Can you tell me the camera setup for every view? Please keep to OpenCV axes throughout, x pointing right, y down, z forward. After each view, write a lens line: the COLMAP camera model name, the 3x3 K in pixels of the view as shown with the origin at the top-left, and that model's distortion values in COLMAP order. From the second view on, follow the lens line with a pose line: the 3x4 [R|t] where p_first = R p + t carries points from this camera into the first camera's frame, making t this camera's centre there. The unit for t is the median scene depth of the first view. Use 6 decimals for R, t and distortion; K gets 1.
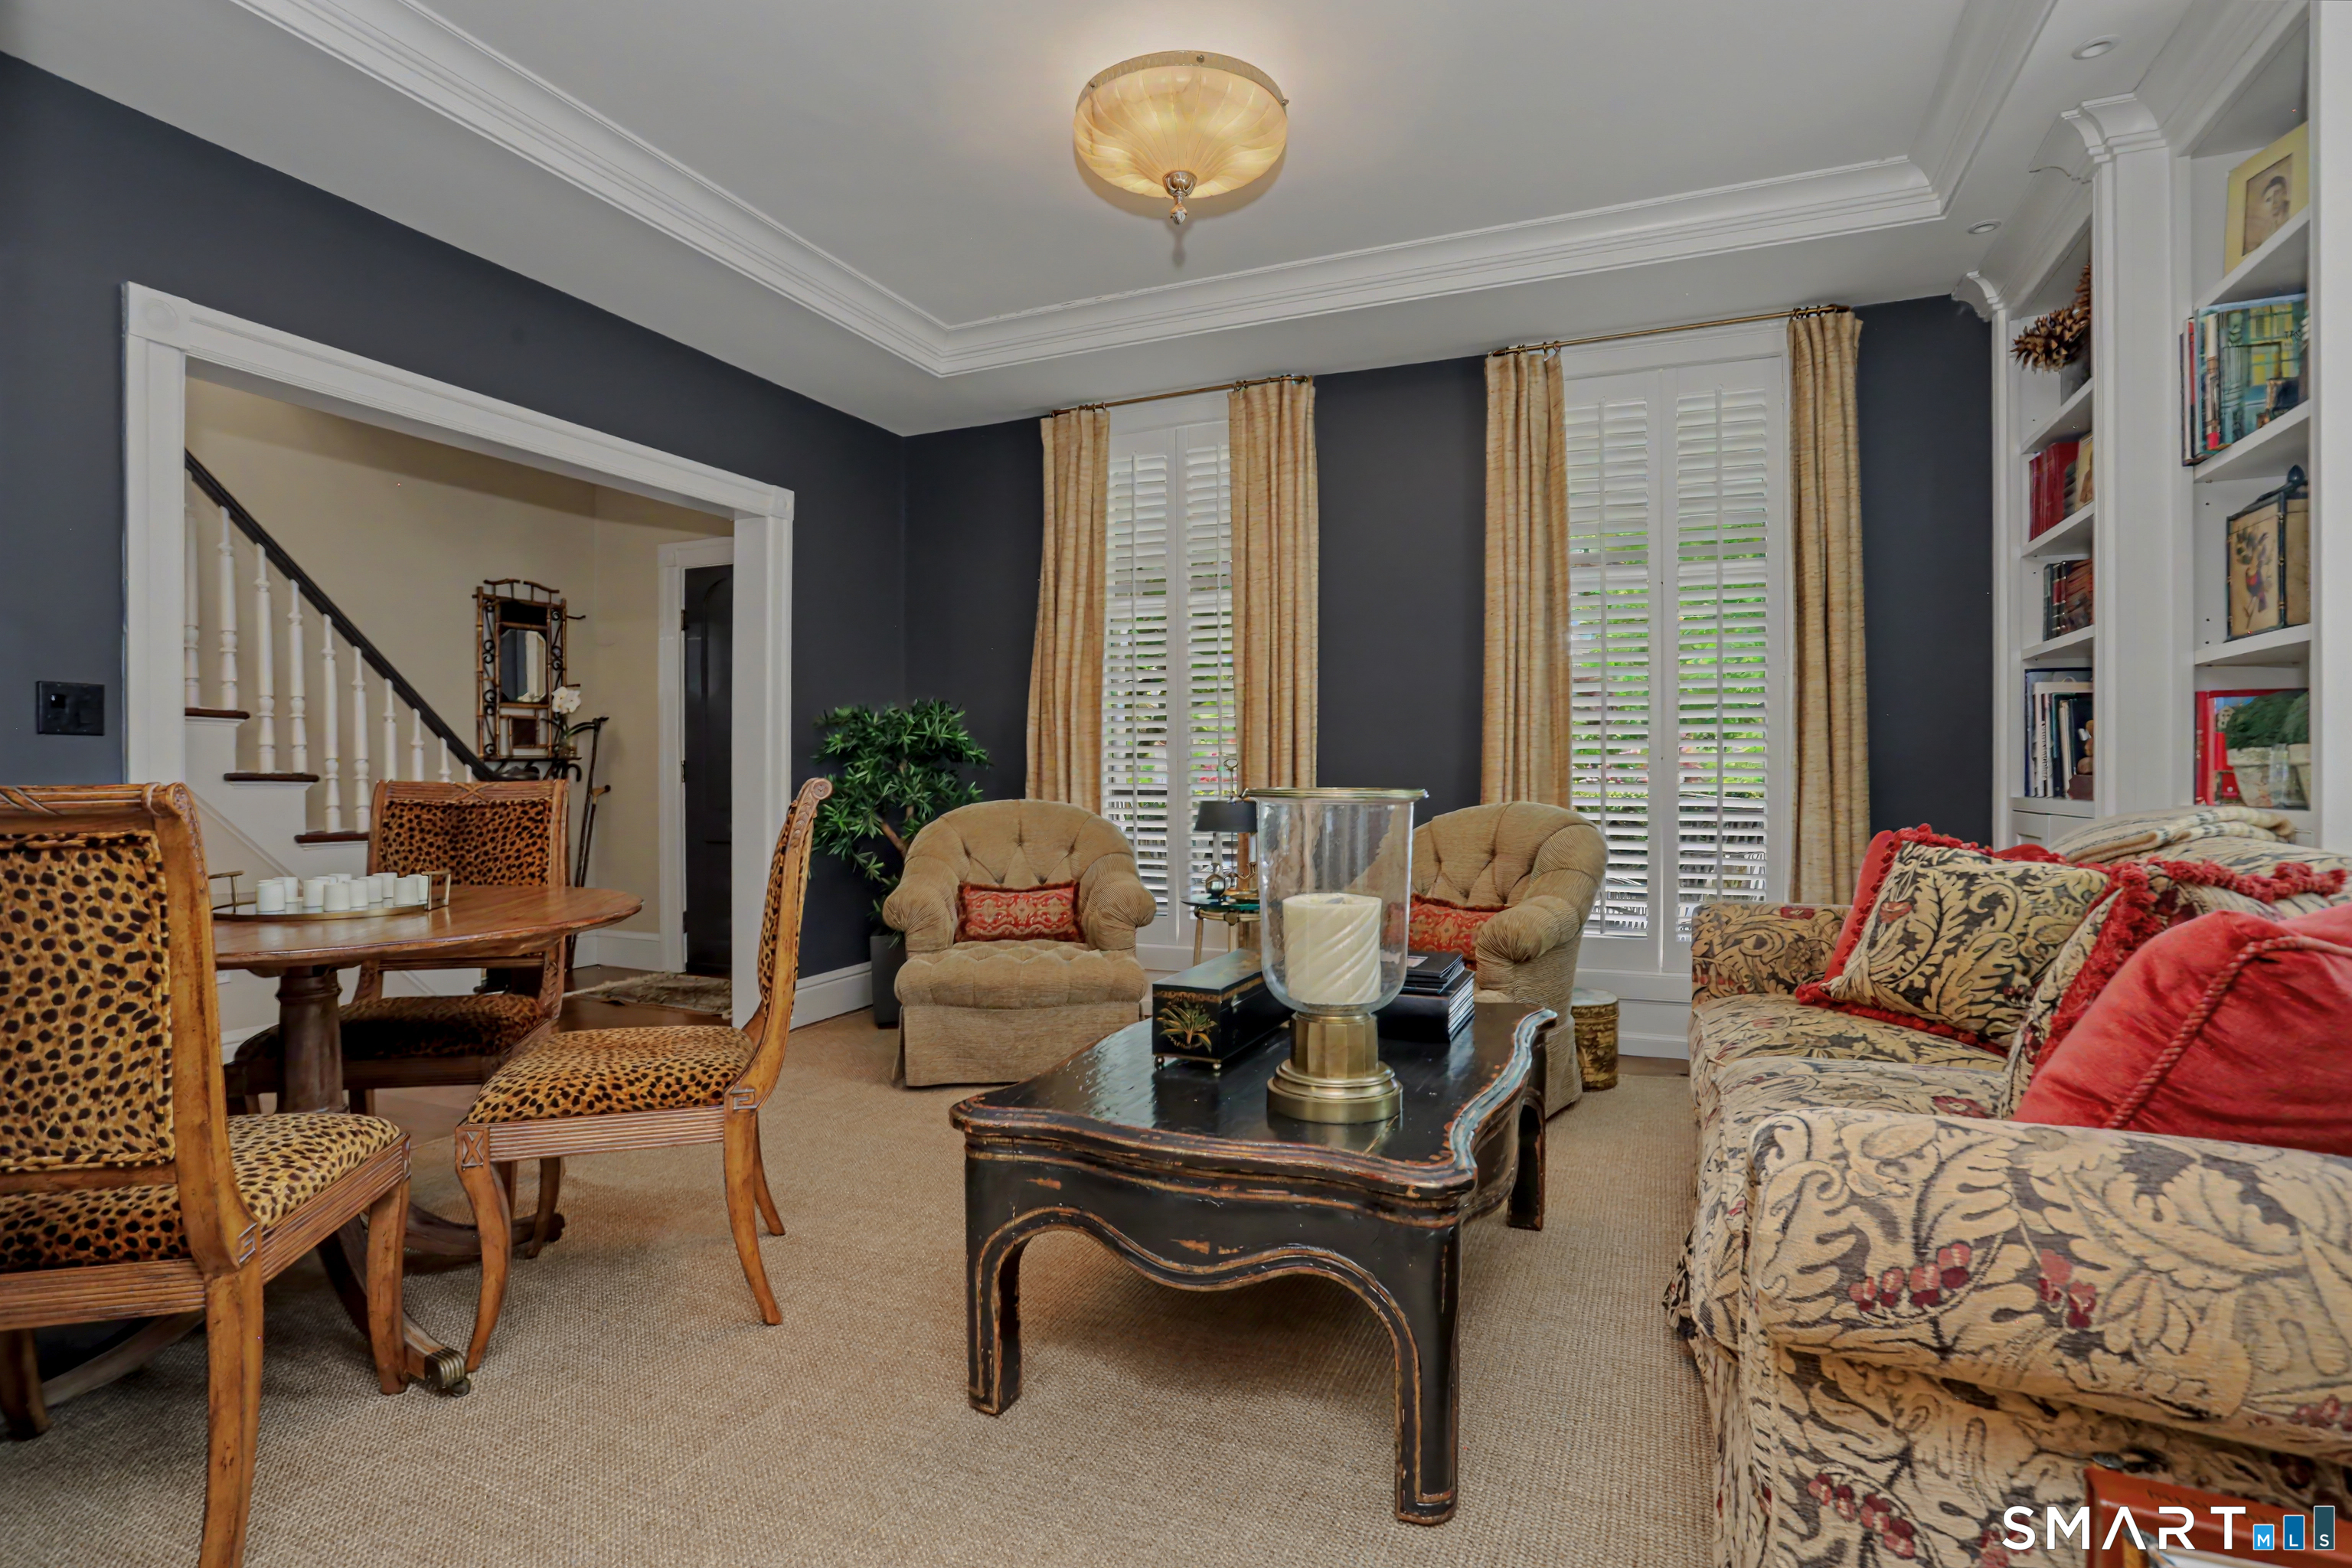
lens RADIAL K [[1164.3, 0, 1176.0], [0, 1164.3, 784.0], [0, 0, 1]] dist [-0.069239, 0.034375]
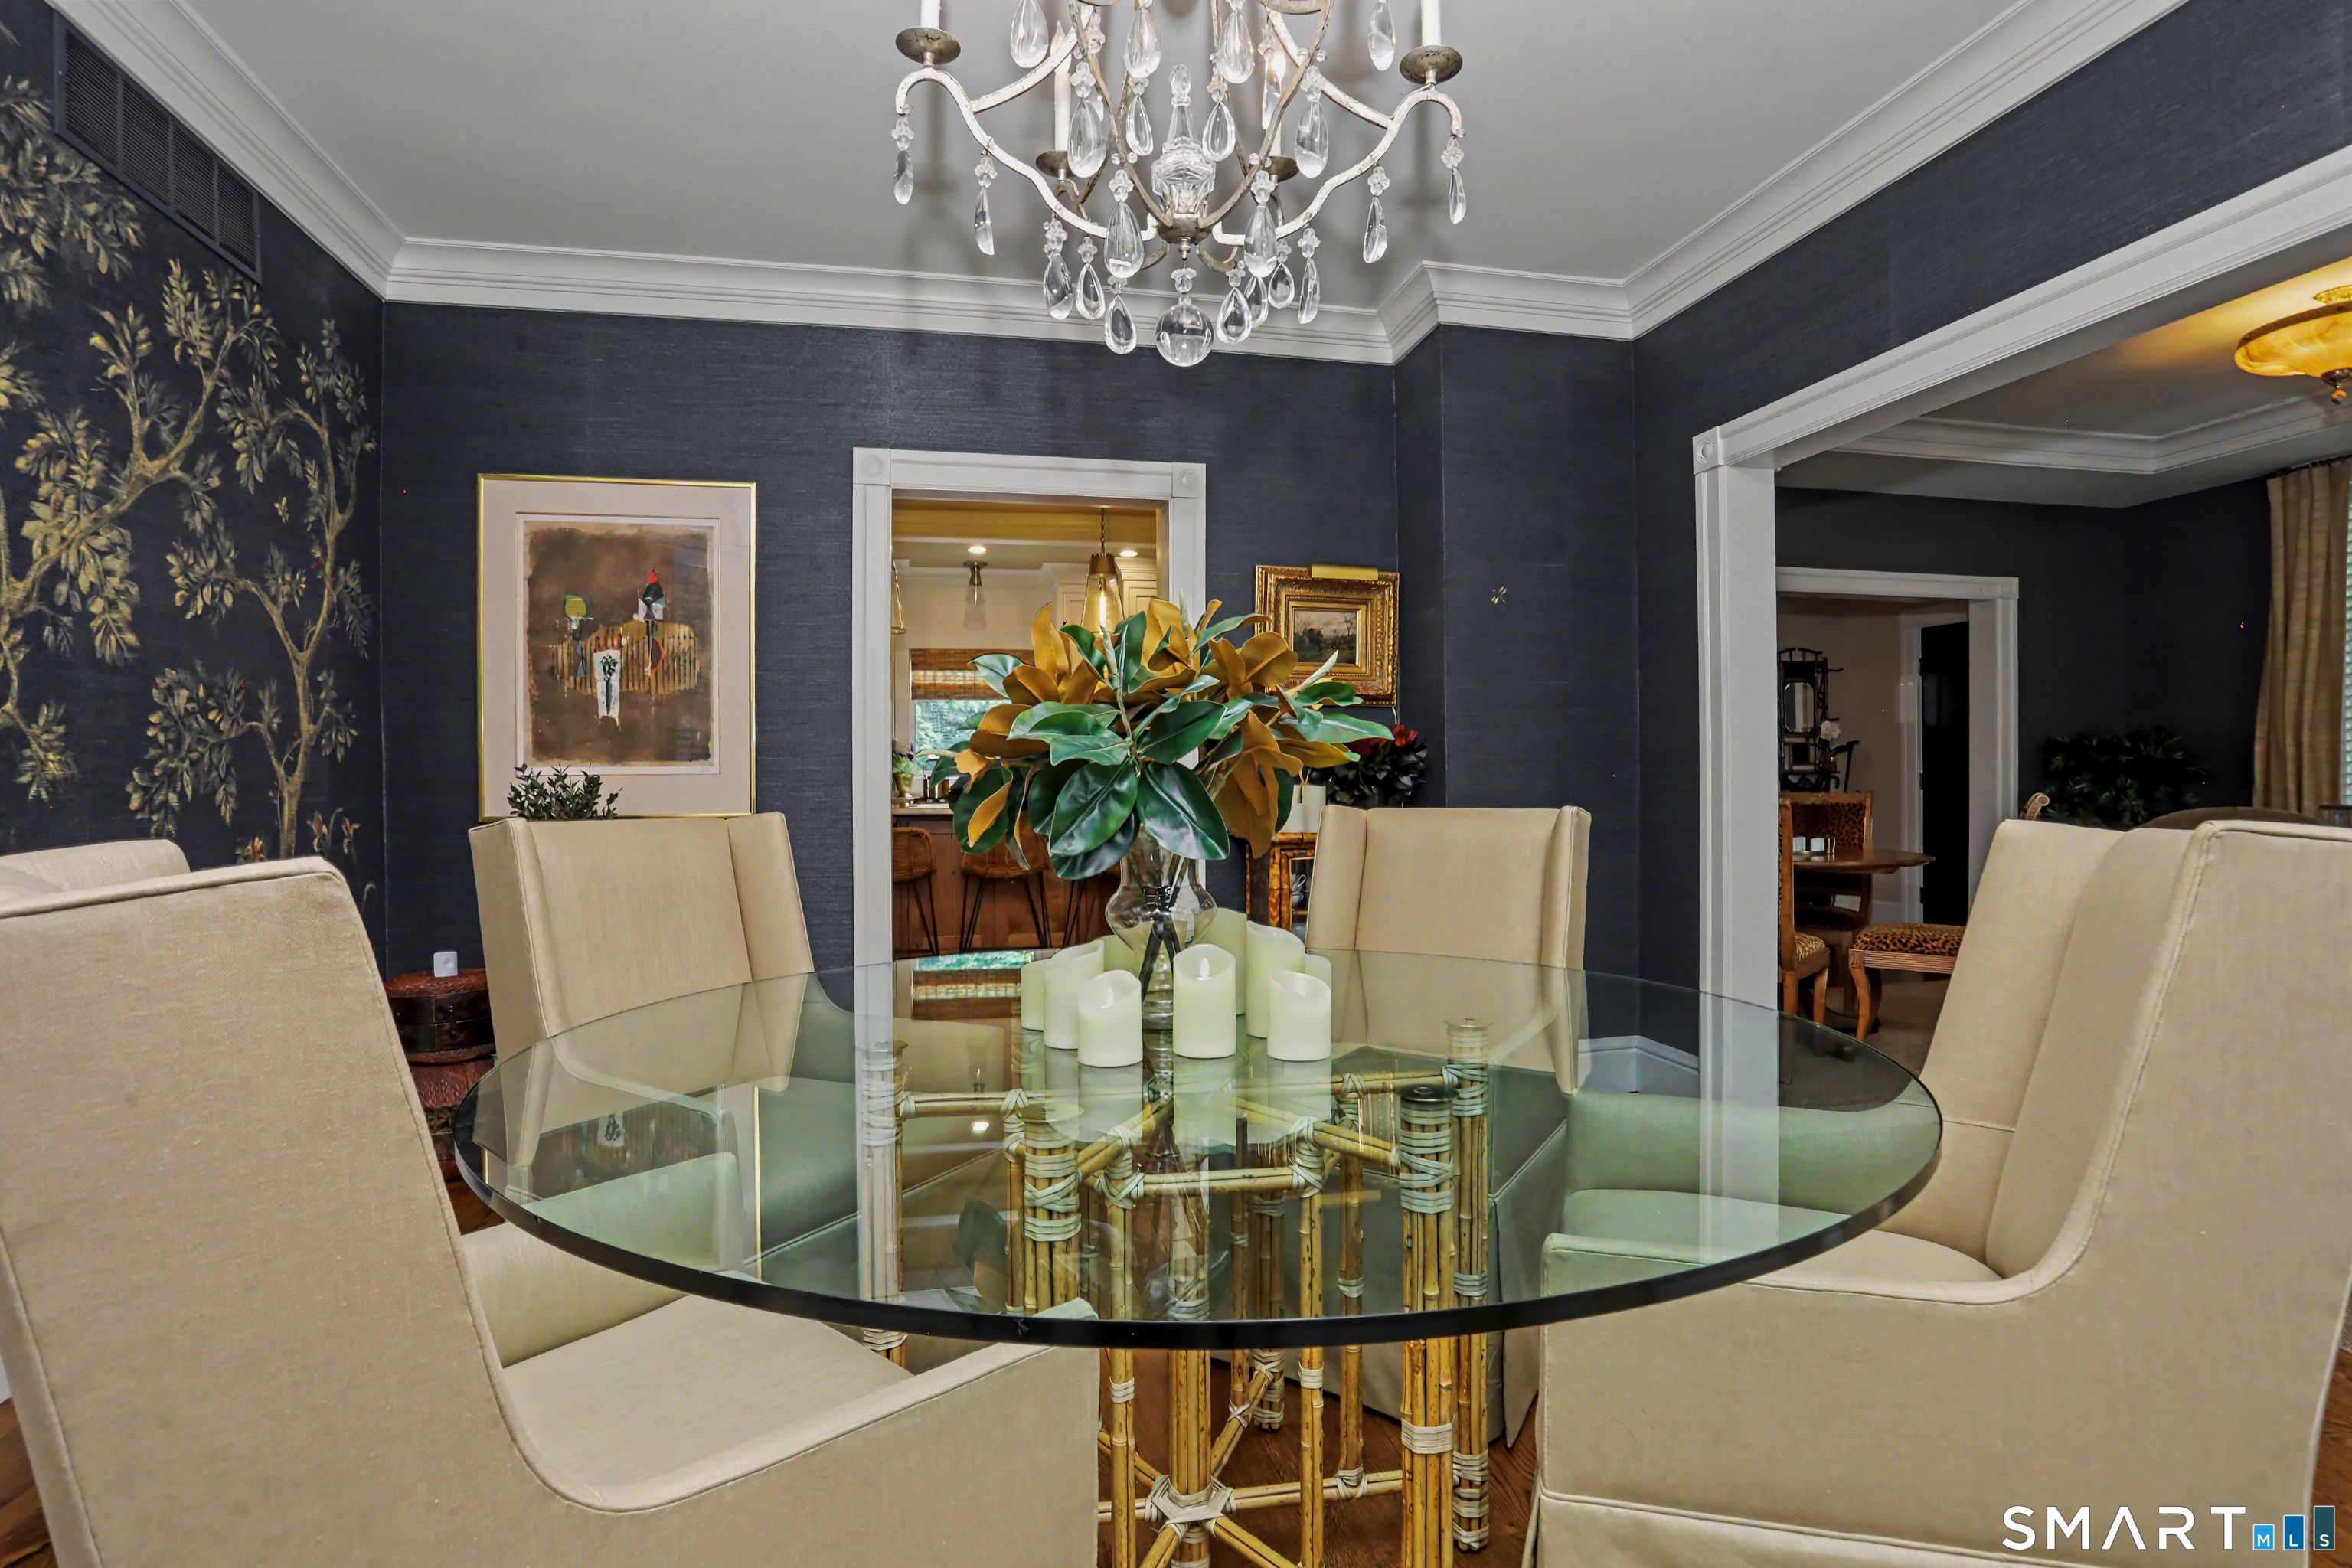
lens RADIAL K [[1164.3, 0, 1176.0], [0, 1164.3, 784.0], [0, 0, 1]] dist [-0.069239, 0.034375]
pose [[0.579573, 0.004537, -0.814907, 0.165302], [-0.004074, 0.999988, 0.002670, -0.009433], [0.814910, 0.001772, 0.579585, -0.535004]]
